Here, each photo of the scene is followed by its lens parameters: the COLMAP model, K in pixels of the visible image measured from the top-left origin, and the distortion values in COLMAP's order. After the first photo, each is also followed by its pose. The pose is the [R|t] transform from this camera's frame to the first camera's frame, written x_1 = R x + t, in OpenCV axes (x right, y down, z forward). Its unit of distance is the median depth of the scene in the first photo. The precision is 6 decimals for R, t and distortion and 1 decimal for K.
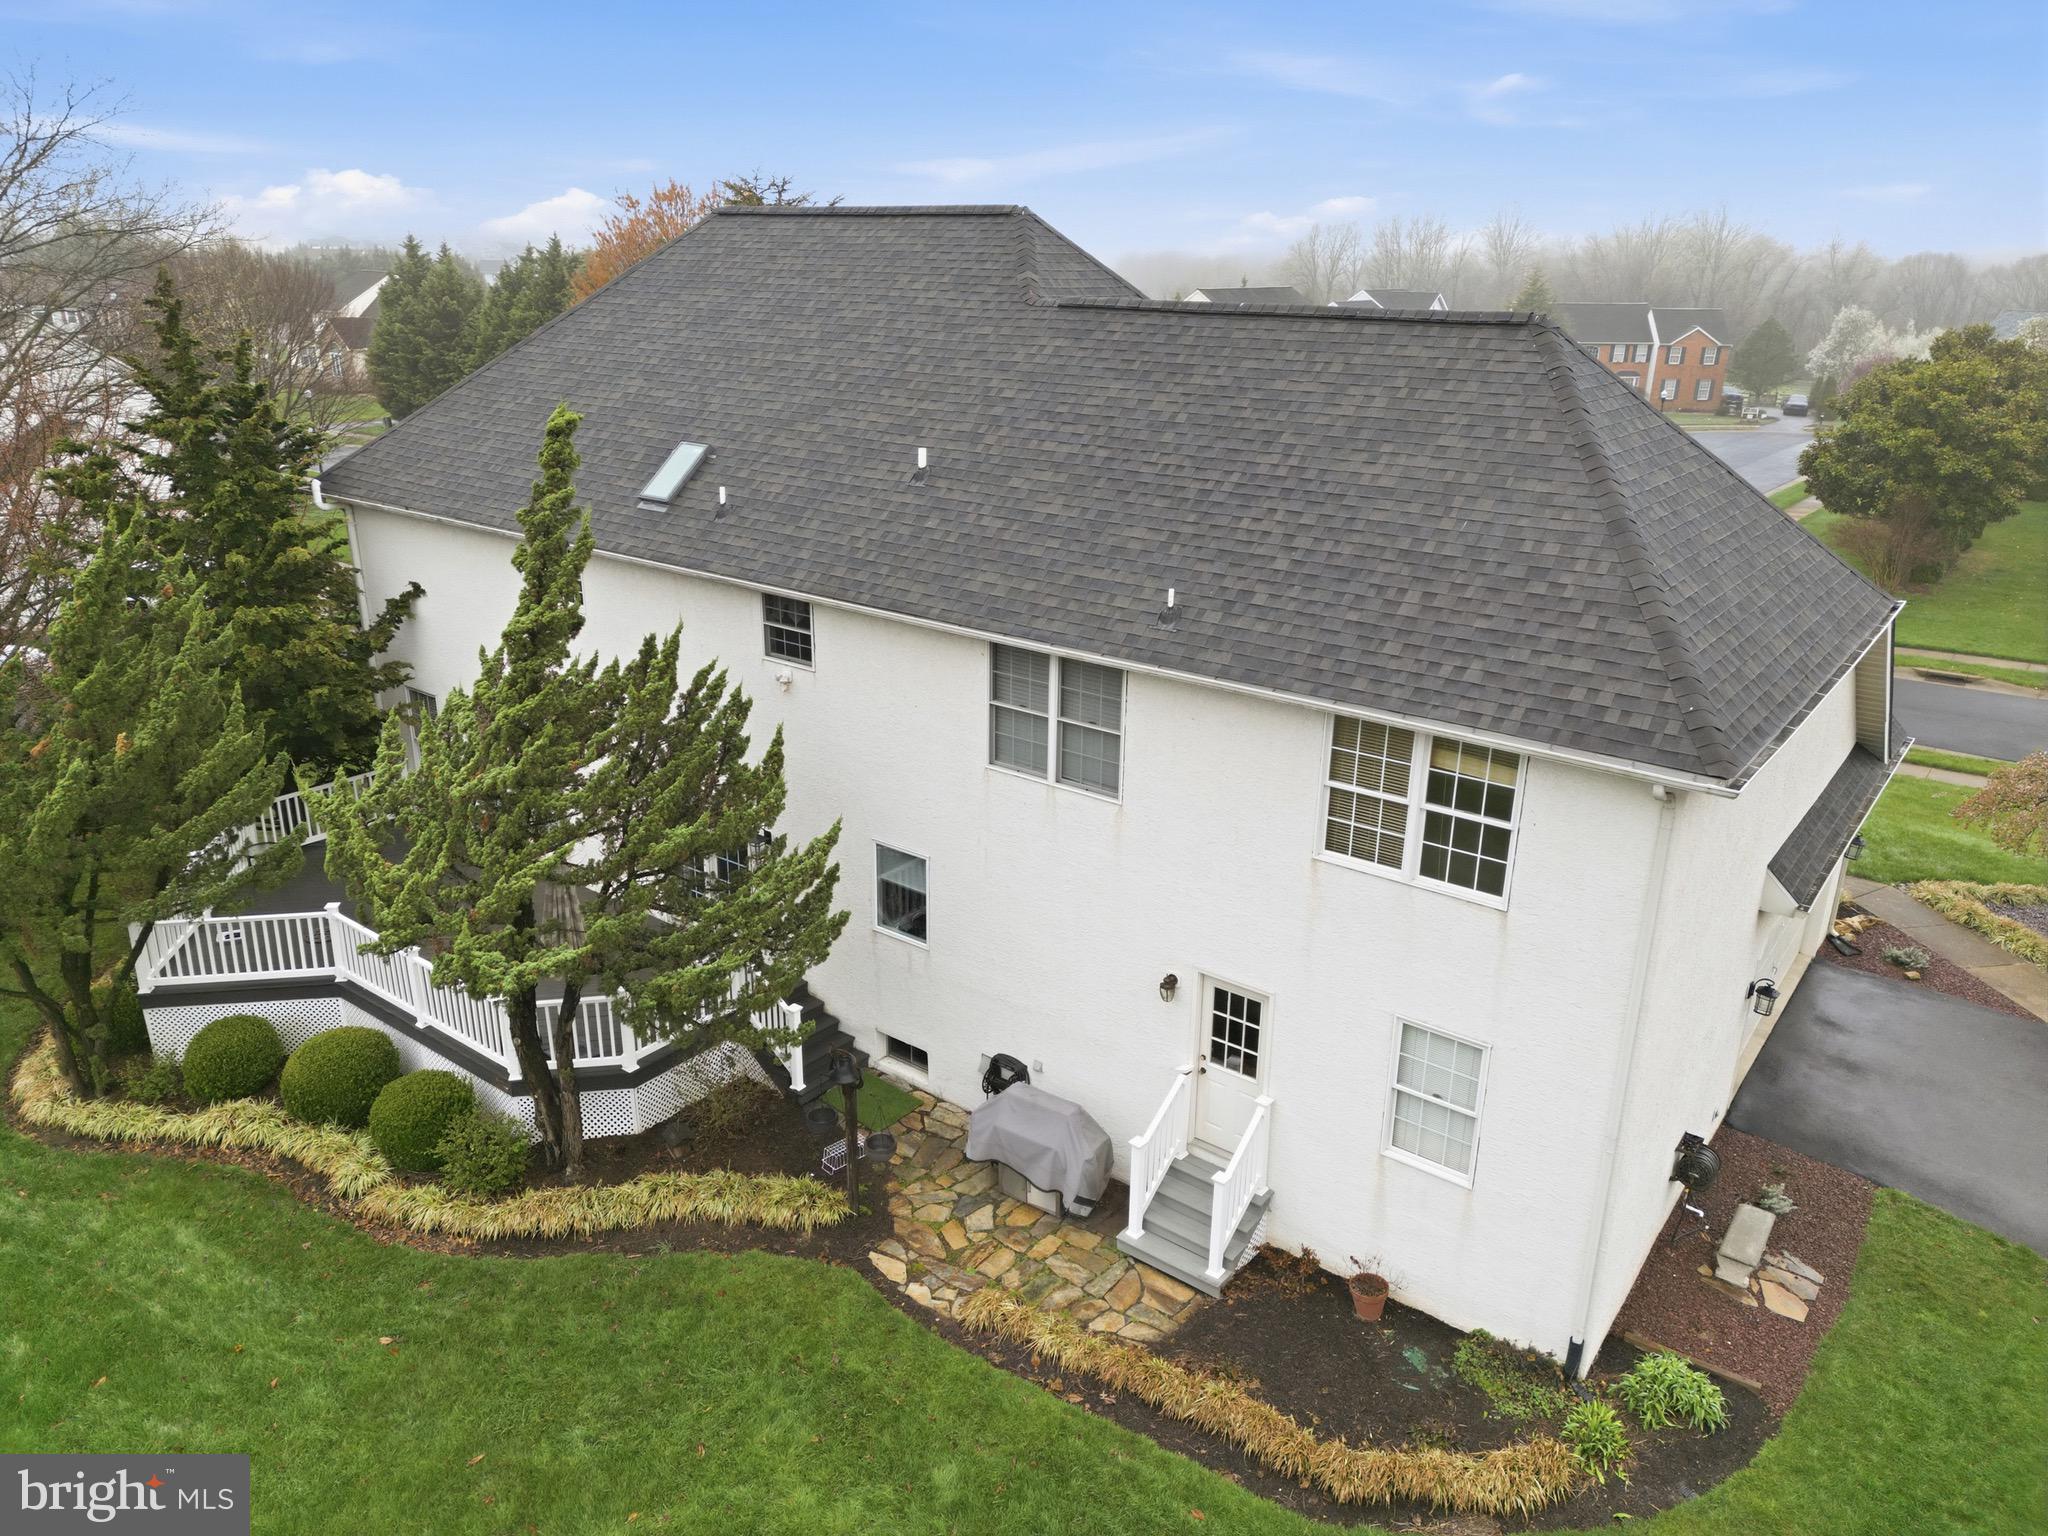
lens RADIAL K [[1423.2, 0, 1024.0], [0, 1423.2, 768.0], [0, 0, 1]] dist [0.055368, -0.039834]
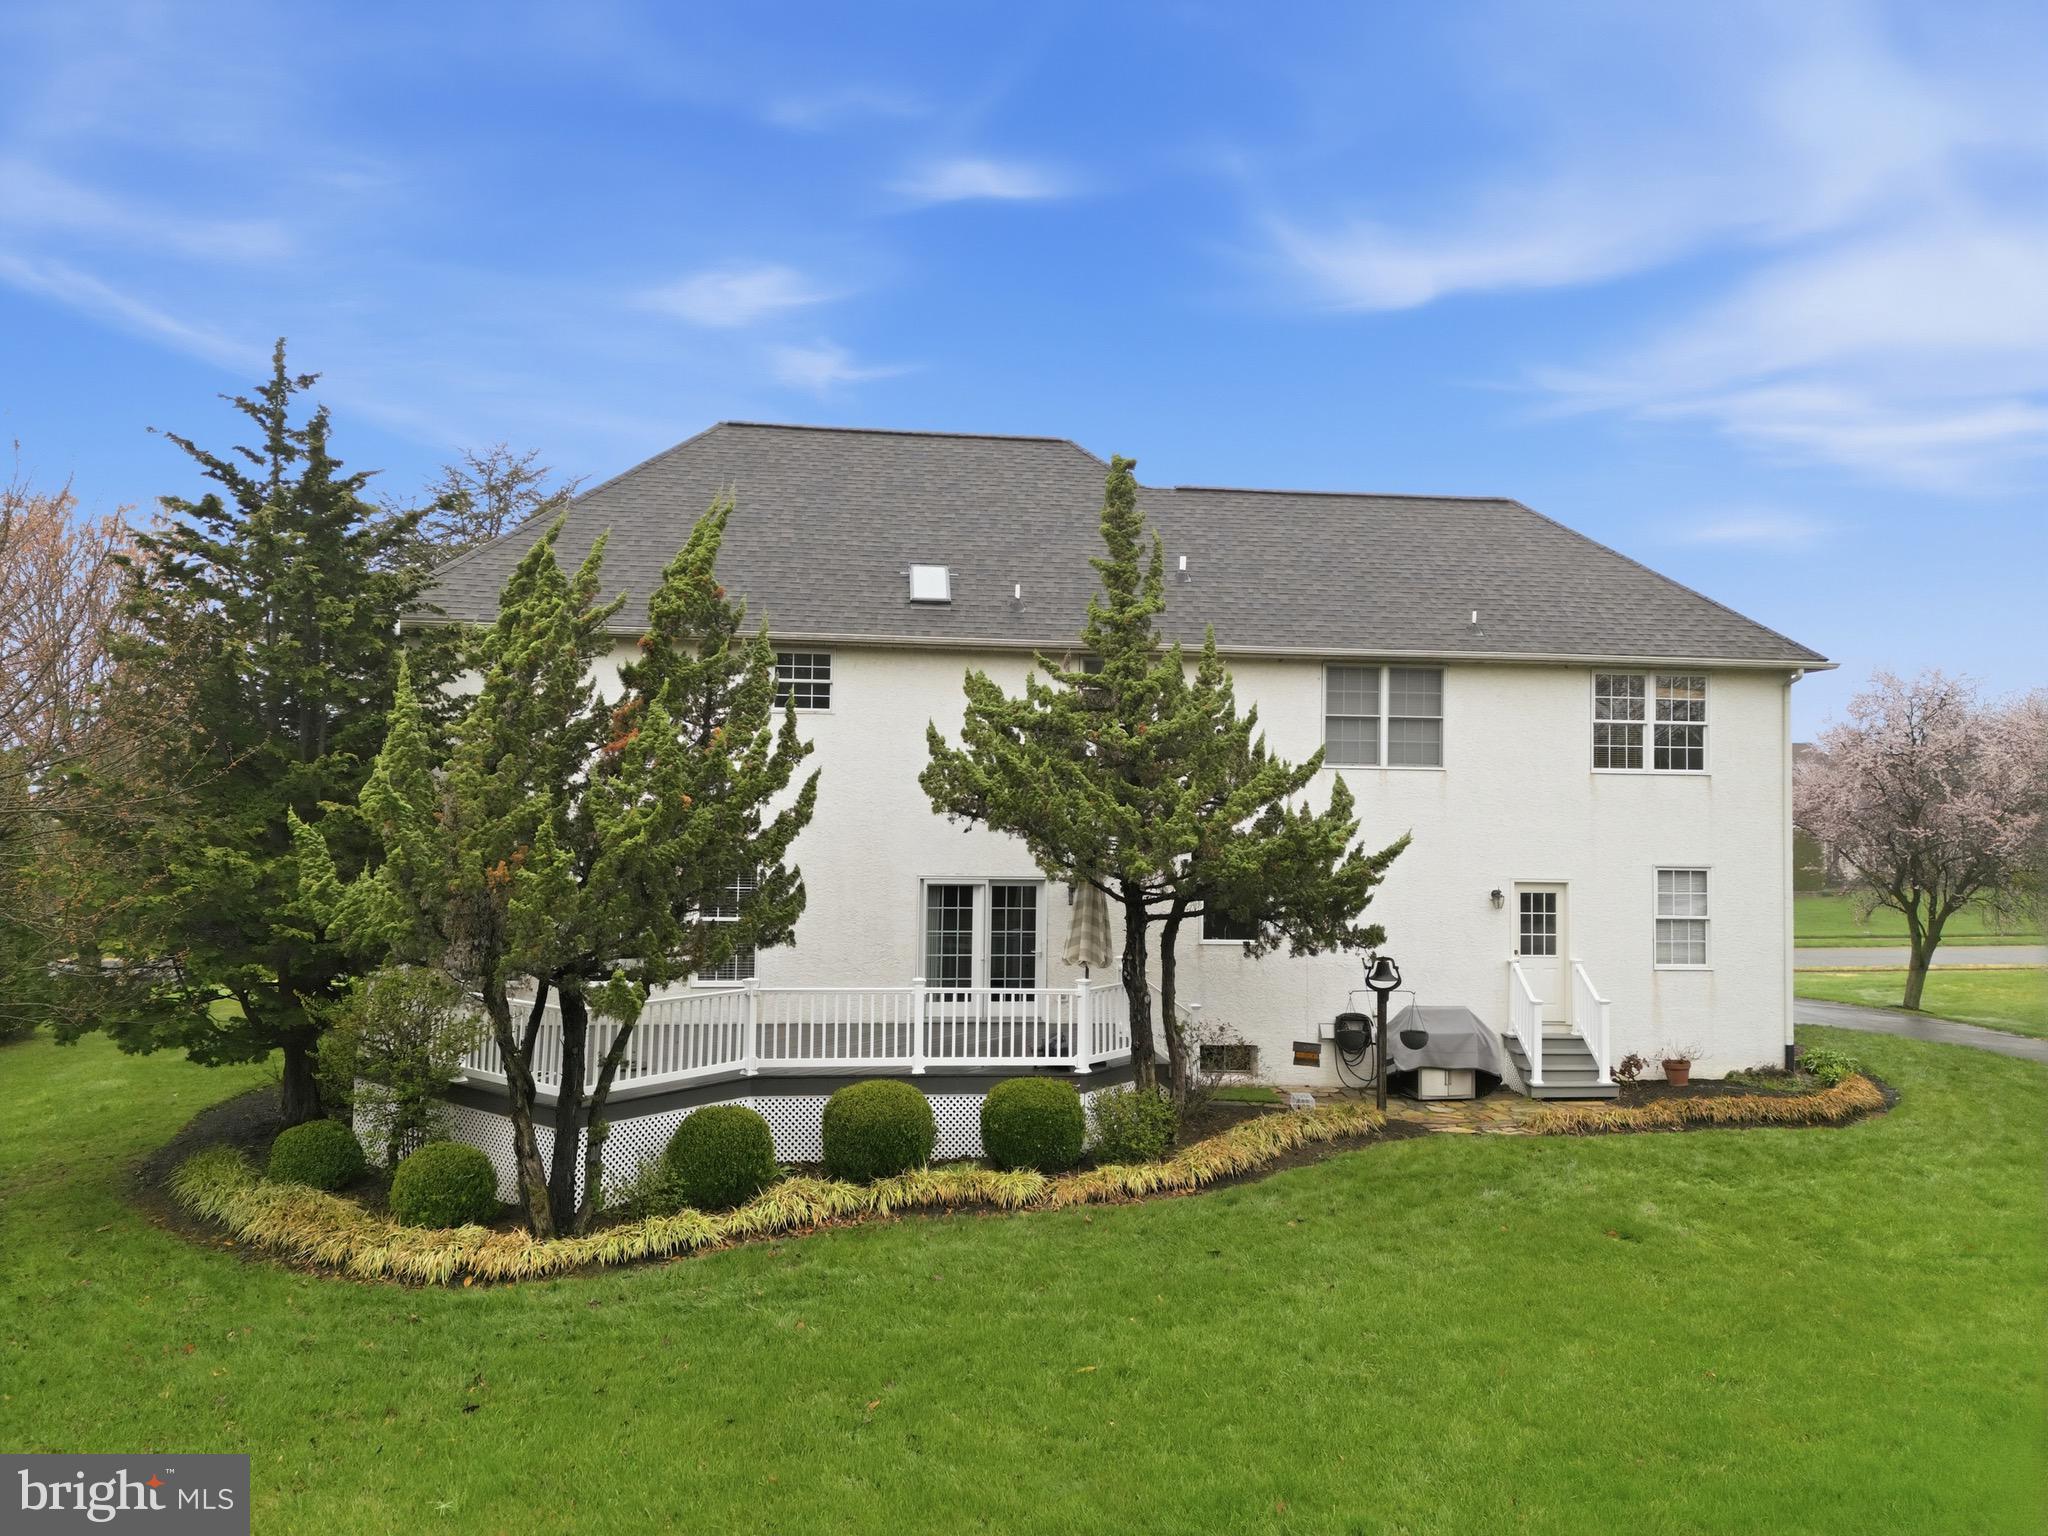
lens RADIAL K [[1424.9, 0, 1016.9], [0, 1424.9, 747.2], [0, 0, 1]] dist [0.133609, -0.179951]
pose [[0.721484, 0.033780, 0.691607, -1.219294], [0.226678, 0.932251, -0.282004, 0.309840], [-0.654277, 0.360233, 0.664947, 0.322207]]
